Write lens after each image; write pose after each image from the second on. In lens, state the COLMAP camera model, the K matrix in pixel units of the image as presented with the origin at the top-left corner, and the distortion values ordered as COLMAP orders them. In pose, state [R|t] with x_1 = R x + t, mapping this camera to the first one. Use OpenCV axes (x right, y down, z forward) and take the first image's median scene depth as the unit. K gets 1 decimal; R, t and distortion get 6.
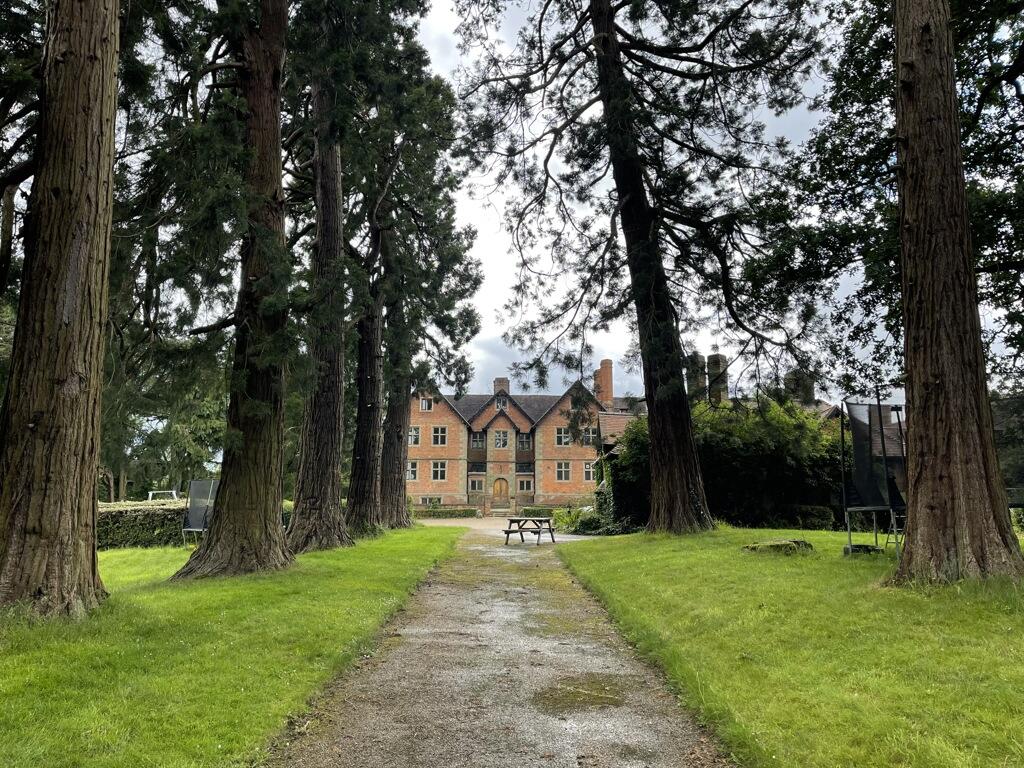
lens RADIAL K [[769.7, 0, 514.3], [0, 769.7, 387.5], [0, 0, 1]] dist [0.080662, -0.129616]
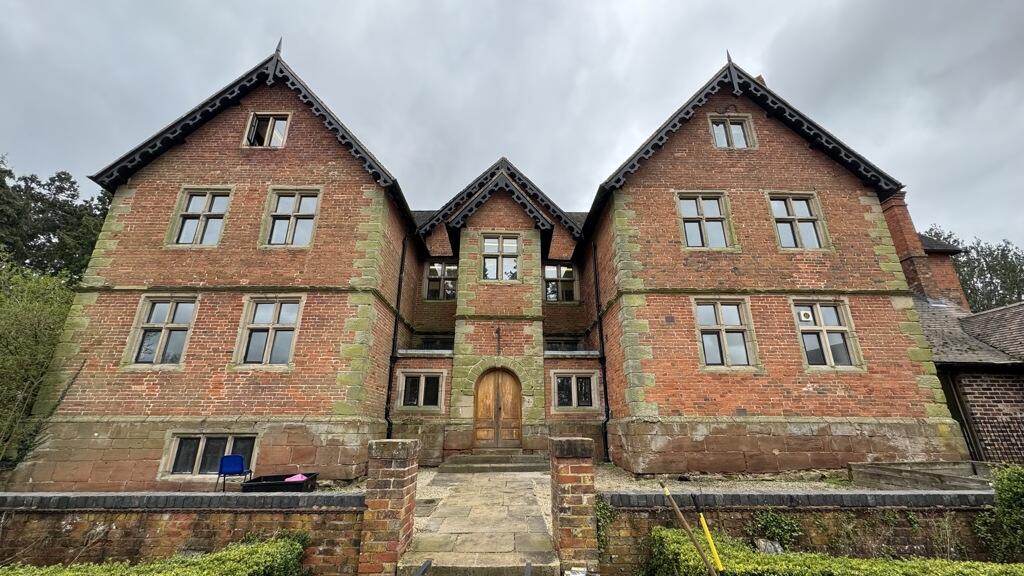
lens RADIAL K [[407.5, 0, 512.0], [0, 407.5, 288.0], [0, 0, 1]] dist [-0.006162, 0.000054]
pose [[0.999998, -0.001174, 0.001856, -0.012202], [0.001473, 0.985400, -0.170246, 0.116227], [-0.001629, 0.170249, 0.985400, 0.845124]]
